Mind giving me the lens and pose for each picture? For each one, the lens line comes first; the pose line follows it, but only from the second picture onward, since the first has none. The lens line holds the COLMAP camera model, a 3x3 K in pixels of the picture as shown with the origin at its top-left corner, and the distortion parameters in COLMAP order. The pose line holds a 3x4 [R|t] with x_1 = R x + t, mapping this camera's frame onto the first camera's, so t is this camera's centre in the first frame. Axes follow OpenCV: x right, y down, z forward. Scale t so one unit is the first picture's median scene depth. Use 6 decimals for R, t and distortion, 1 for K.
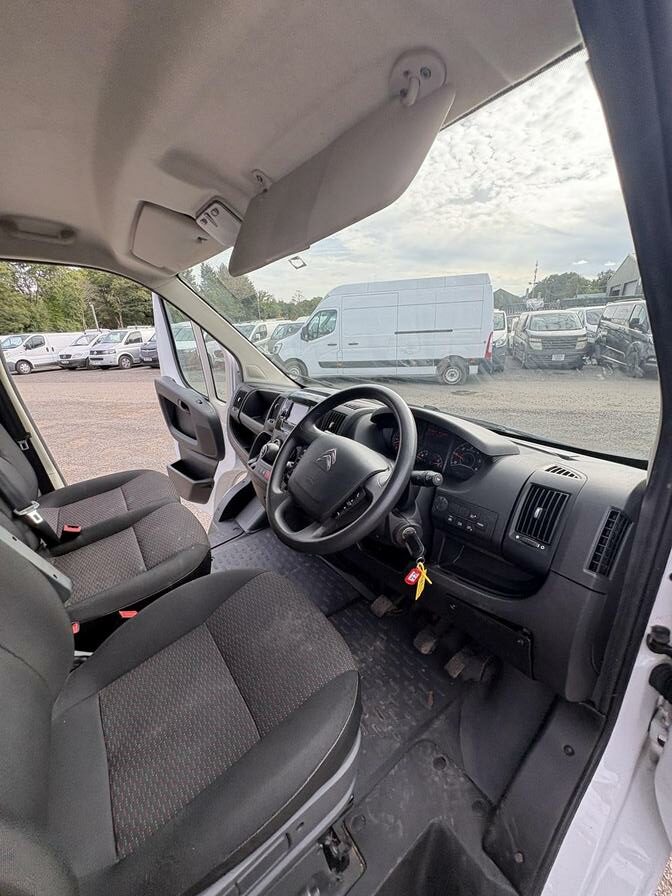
lens RADIAL K [[360.3, 0, 336.0], [0, 360.3, 448.0], [0, 0, 1]] dist [0.010634, -0.000017]
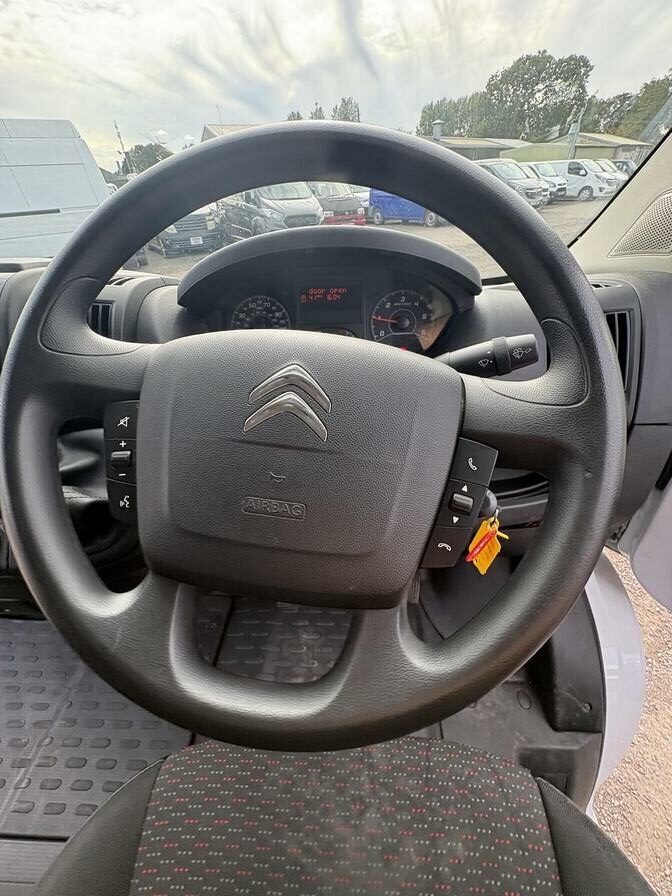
lens RADIAL K [[364.0, 0, 336.0], [0, 364.0, 448.0], [0, 0, 1]] dist [0.003202, 0.000468]
pose [[0.625137, -0.455635, 0.633720, -0.012009], [0.286372, 0.889195, 0.356824, -0.001218], [-0.726082, -0.041585, 0.686349, 0.048115]]
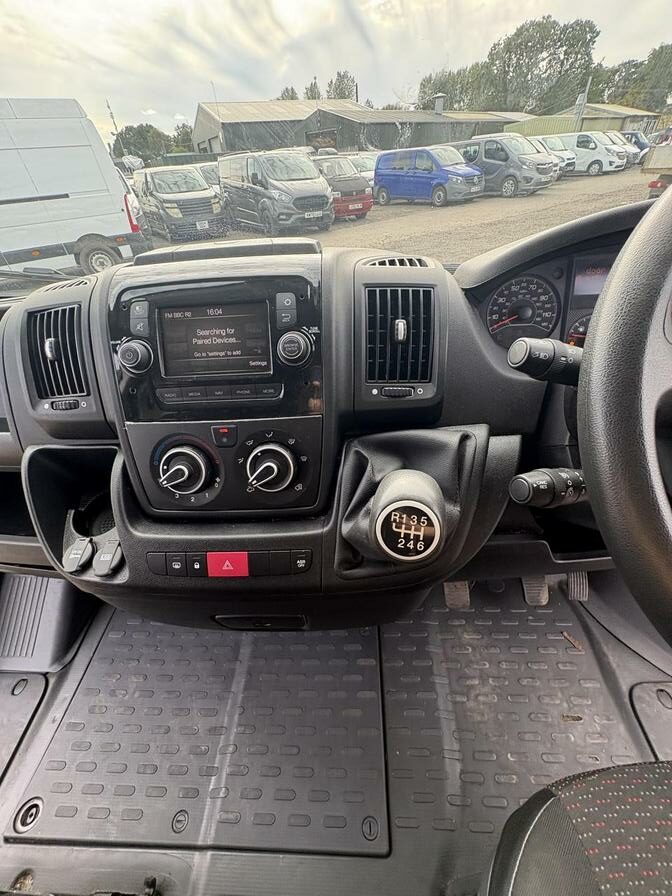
lens RADIAL K [[364.0, 0, 336.0], [0, 364.0, 448.0], [0, 0, 1]] dist [0.003202, 0.000468]
pose [[0.617615, -0.489401, 0.615661, -0.027826], [0.302909, 0.870436, 0.388056, -0.010020], [-0.725808, -0.053180, 0.685838, 0.072647]]
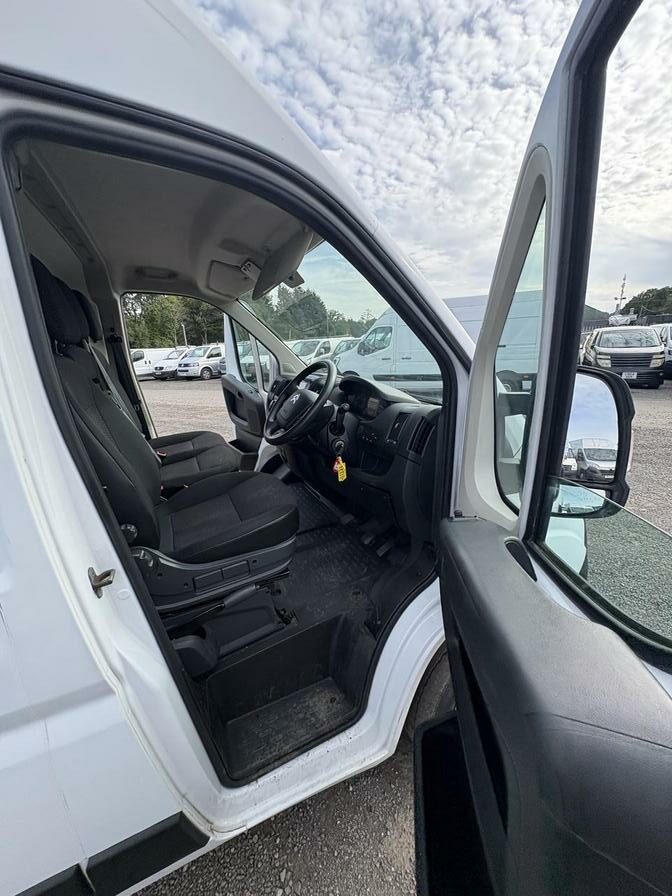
lens RADIAL K [[364.0, 0, 336.0], [0, 364.0, 448.0], [0, 0, 1]] dist [0.003202, 0.000468]
pose [[0.983506, 0.053037, -0.172926, 0.034510], [-0.061216, 0.997227, -0.042311, 0.023070], [0.170203, 0.052199, 0.984026, -0.050389]]
